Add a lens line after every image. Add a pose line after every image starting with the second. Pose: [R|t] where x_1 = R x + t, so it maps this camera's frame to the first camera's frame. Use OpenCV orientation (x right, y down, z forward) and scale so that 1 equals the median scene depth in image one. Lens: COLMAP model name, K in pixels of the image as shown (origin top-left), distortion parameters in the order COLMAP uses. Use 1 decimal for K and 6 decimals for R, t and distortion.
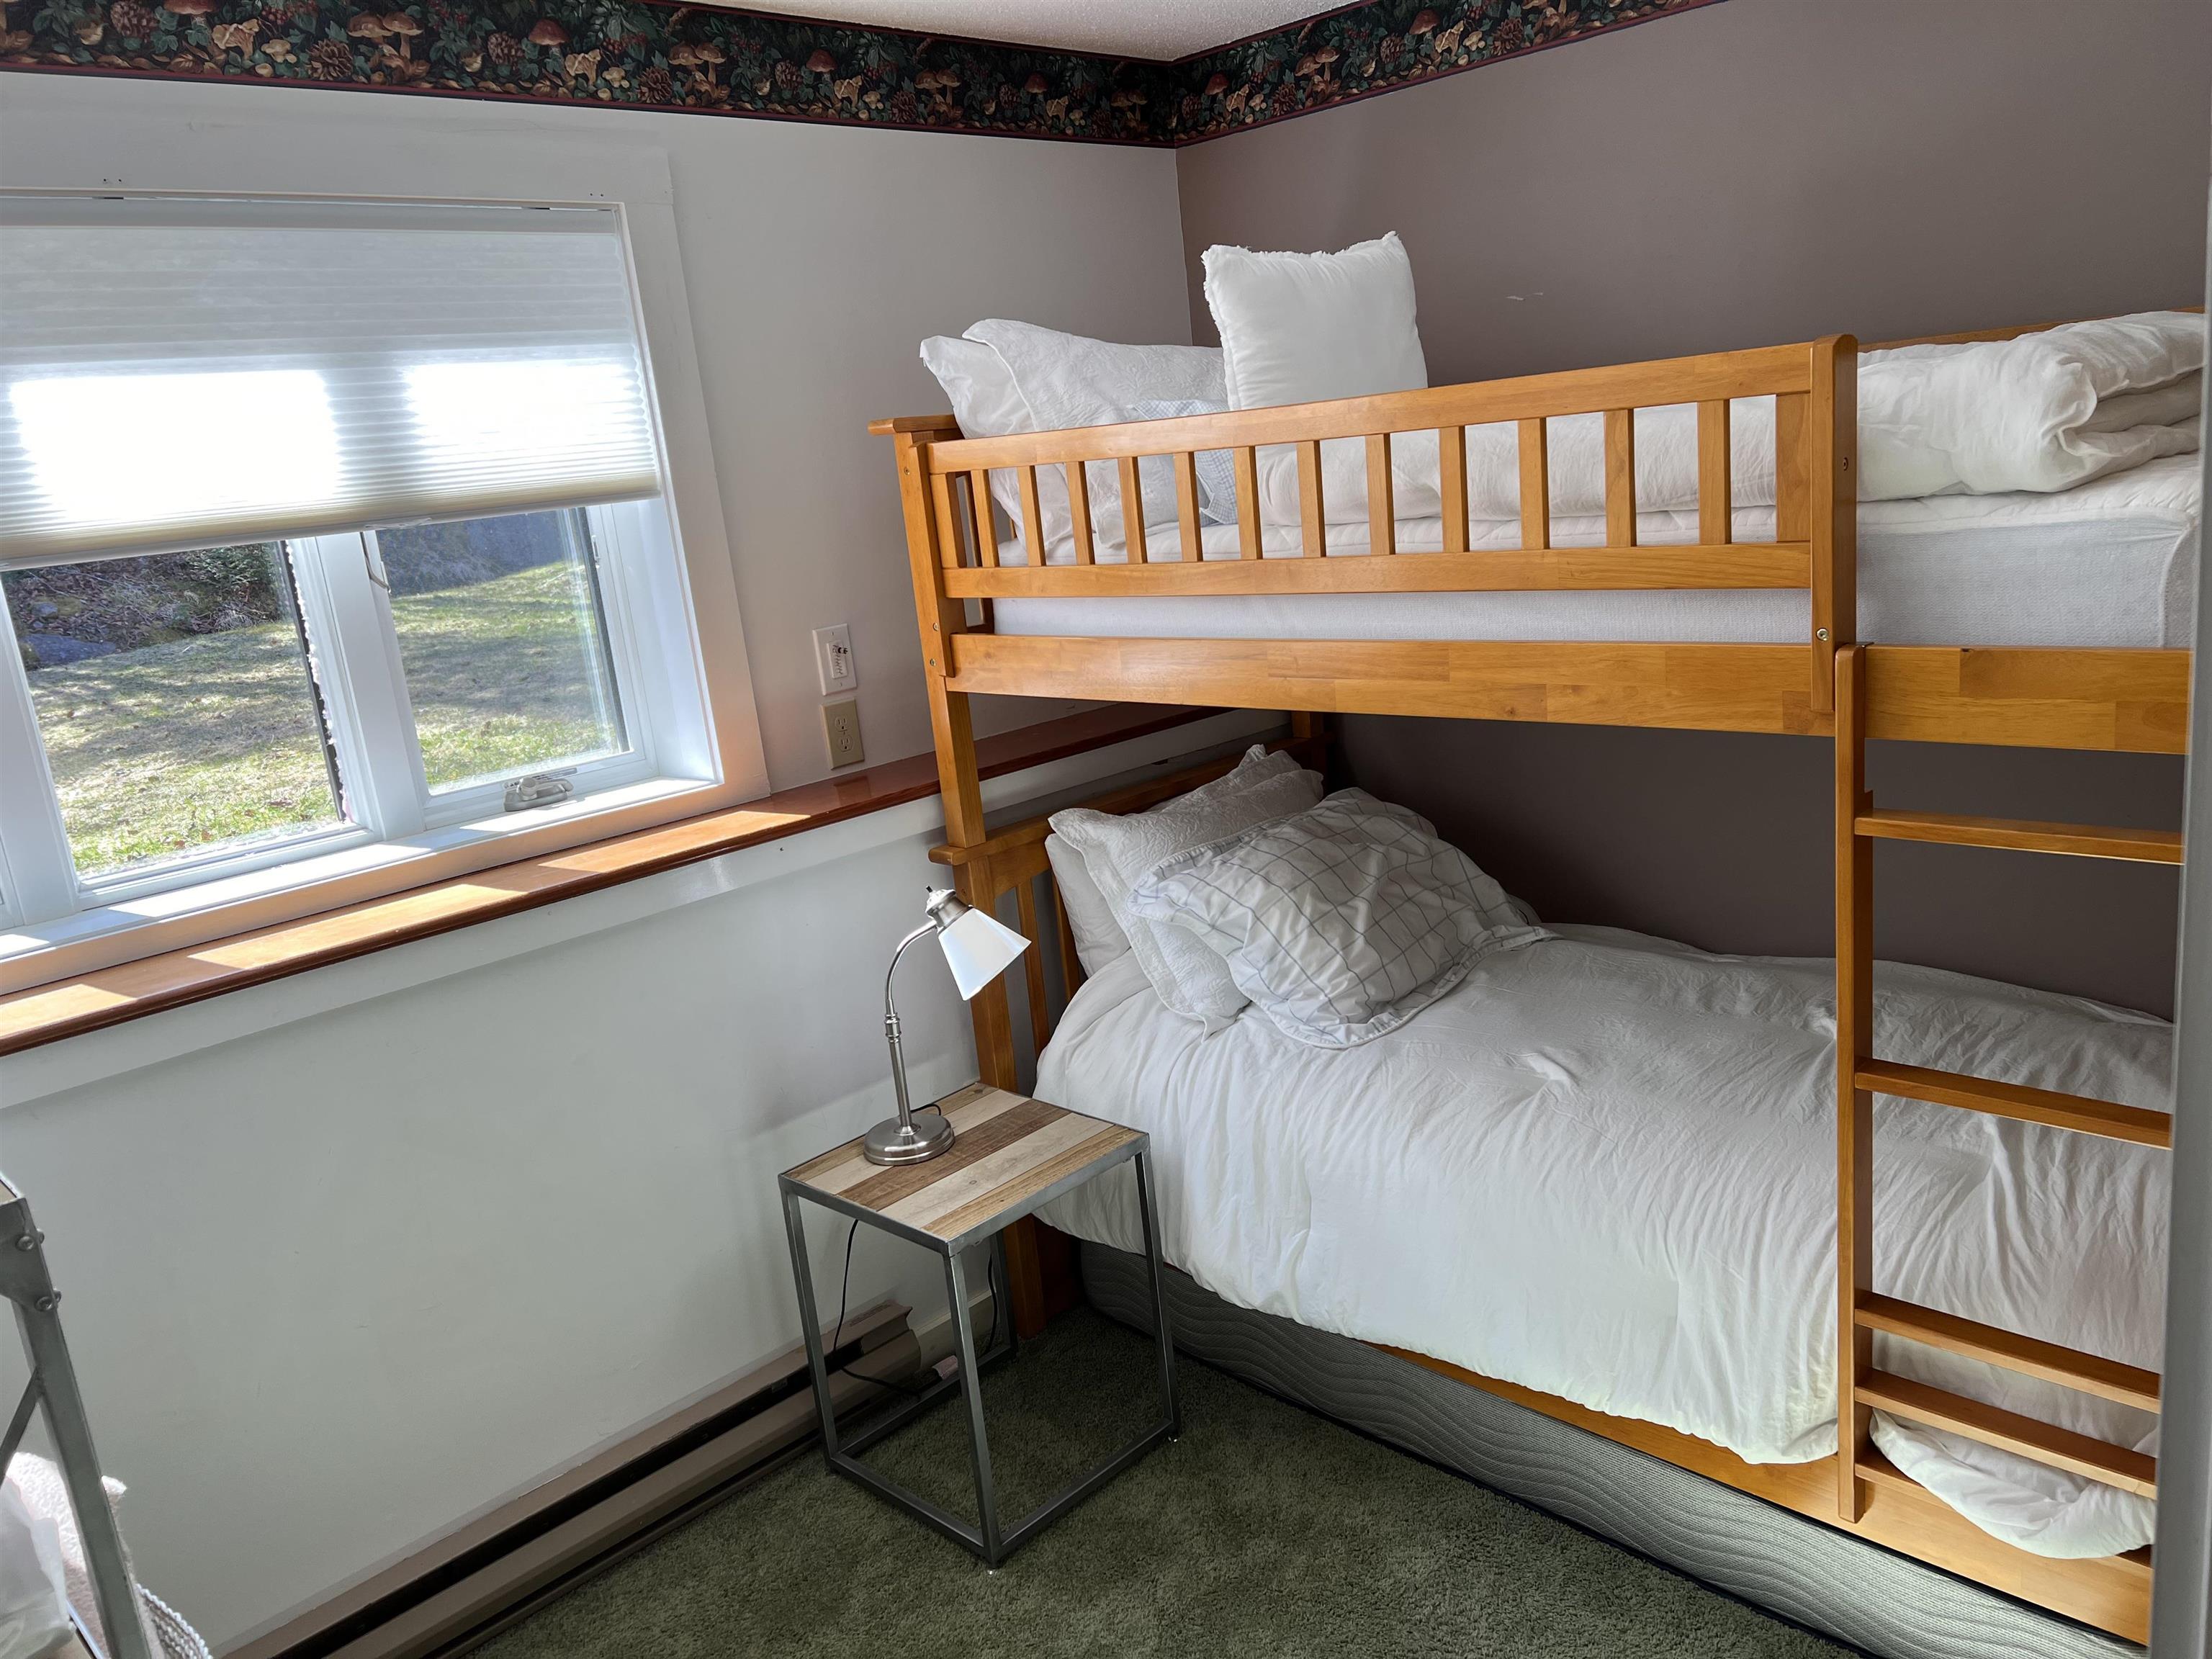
lens RADIAL K [[1663.7, 0, 1099.6], [0, 1663.7, 843.2], [0, 0, 1]] dist [0.071161, -0.071308]
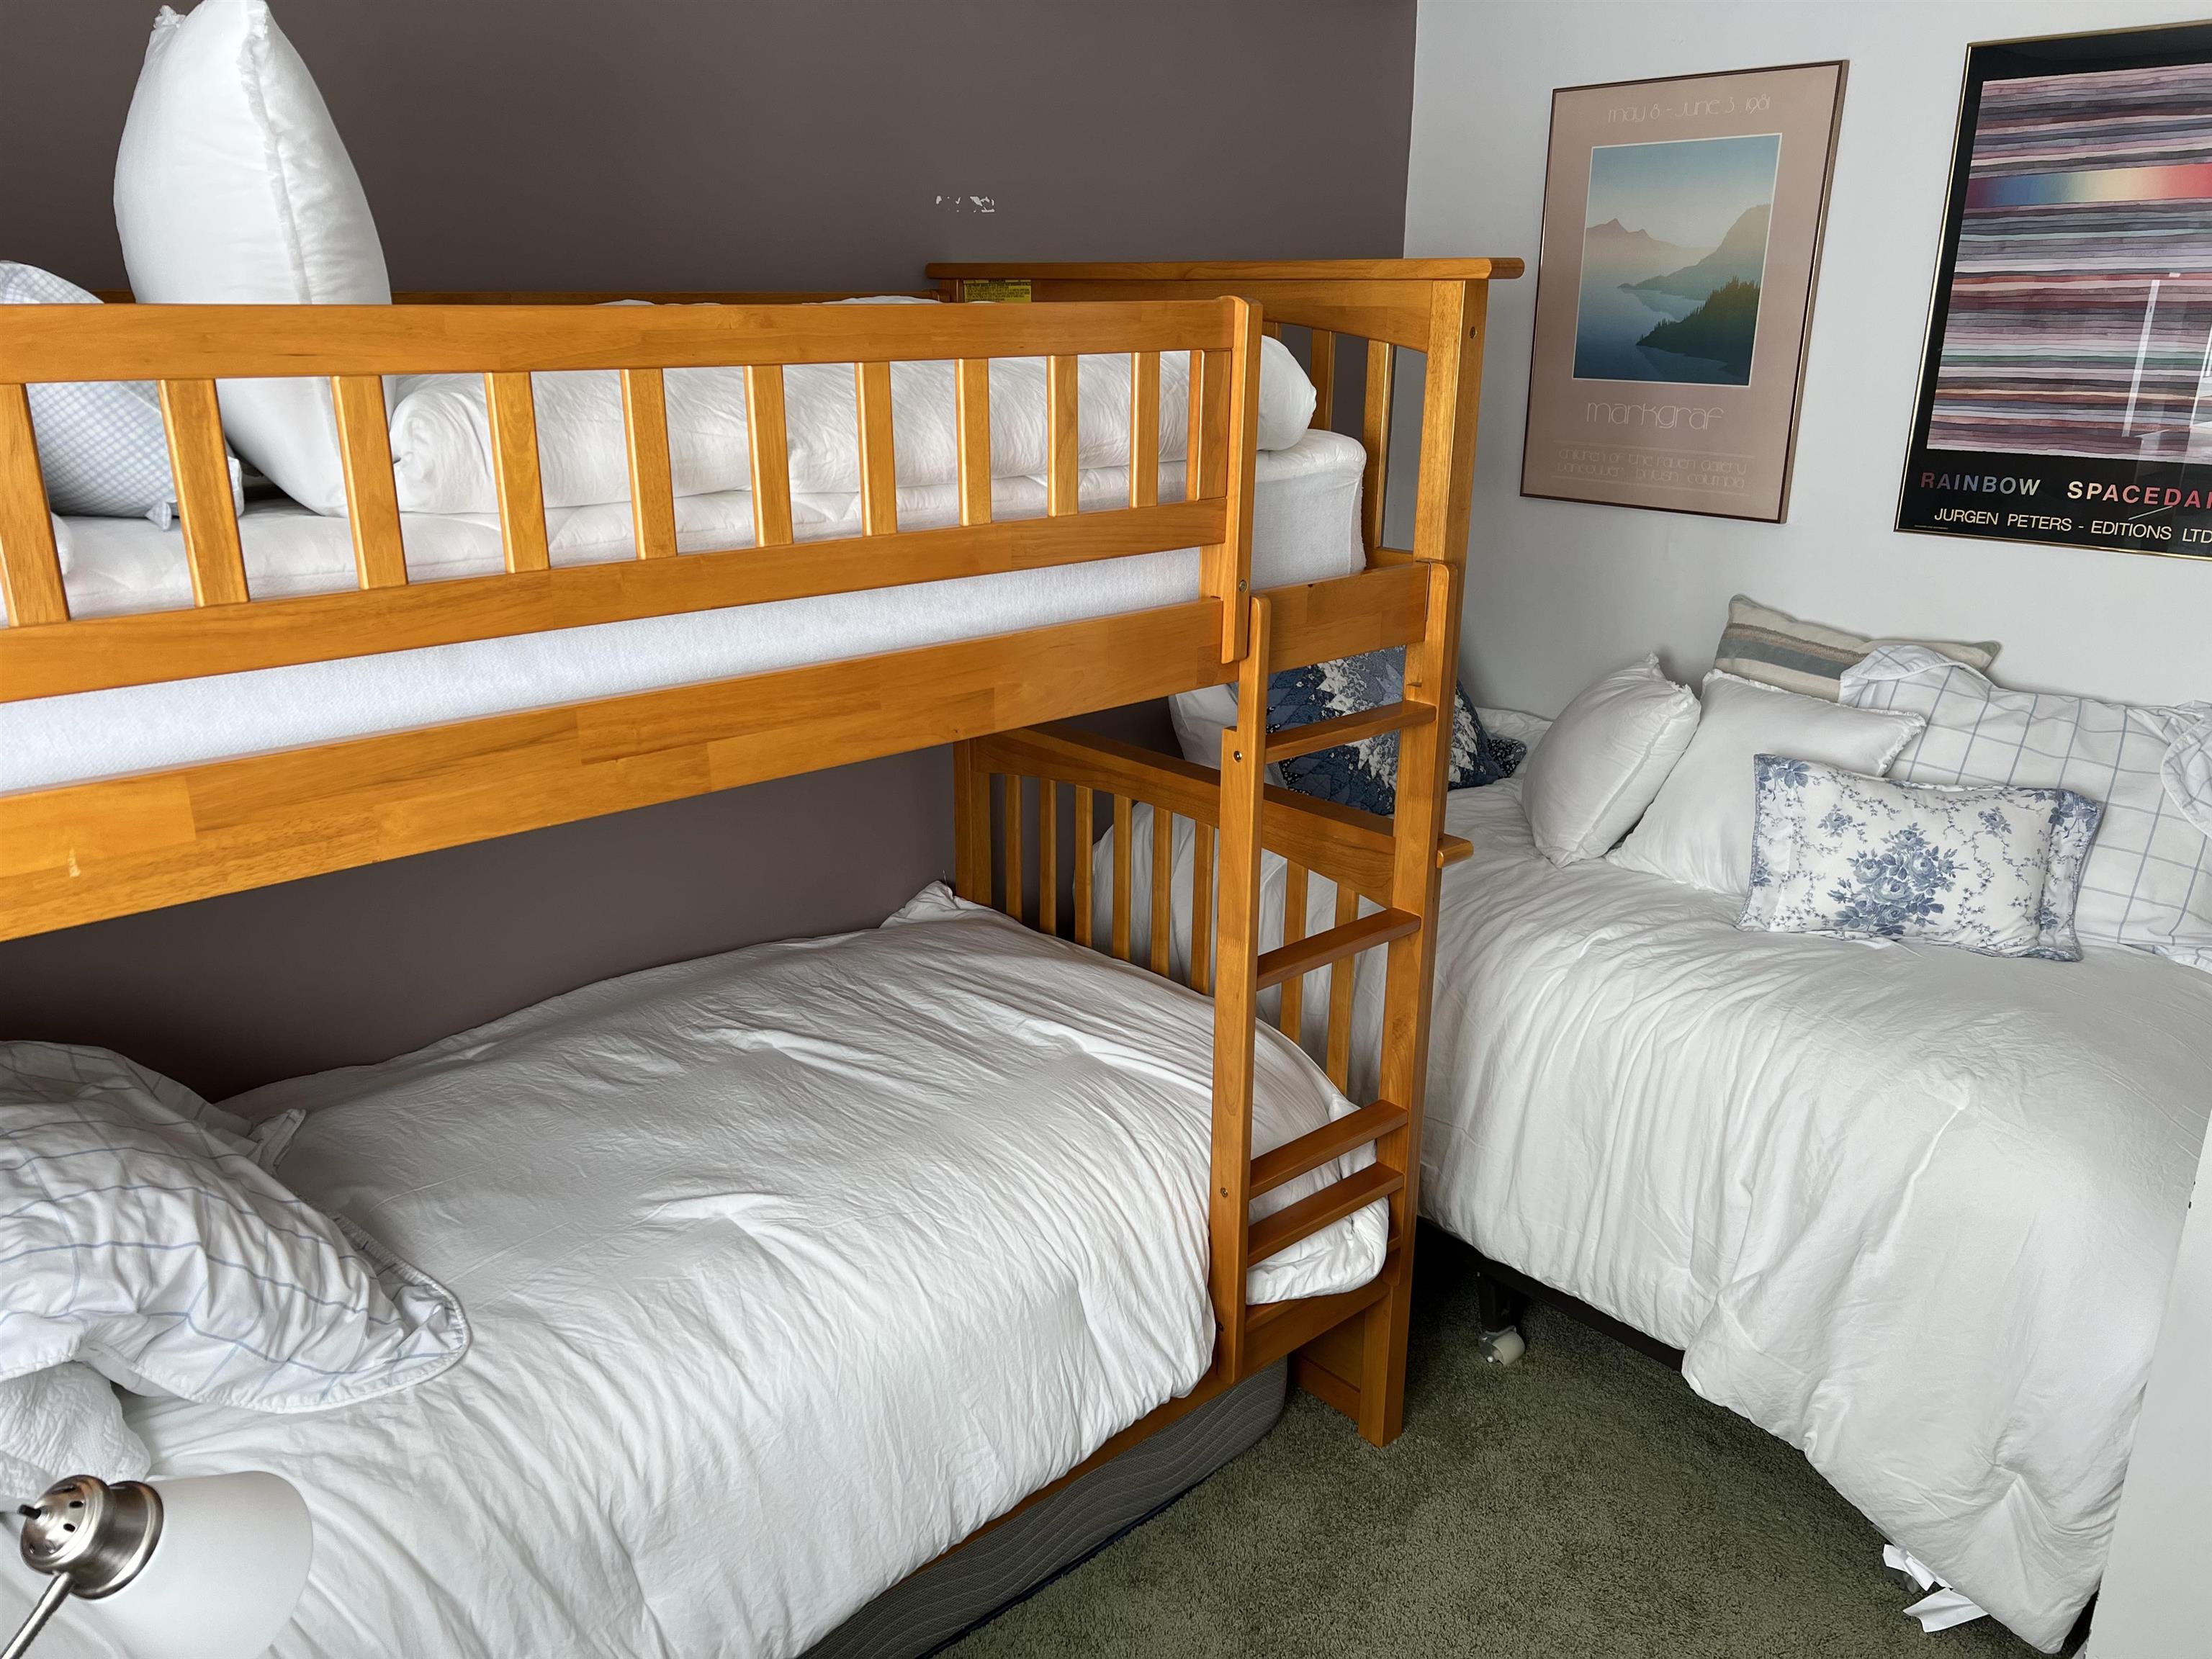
lens RADIAL K [[1663.7, 0, 1094.3], [0, 1663.7, 816.0], [0, 0, 1]] dist [0.071161, -0.071308]
pose [[0.053622, -0.201954, 0.977926, -0.415534], [0.239196, 0.953421, 0.183778, -0.128052], [-0.969489, 0.224062, 0.099431, 0.661059]]
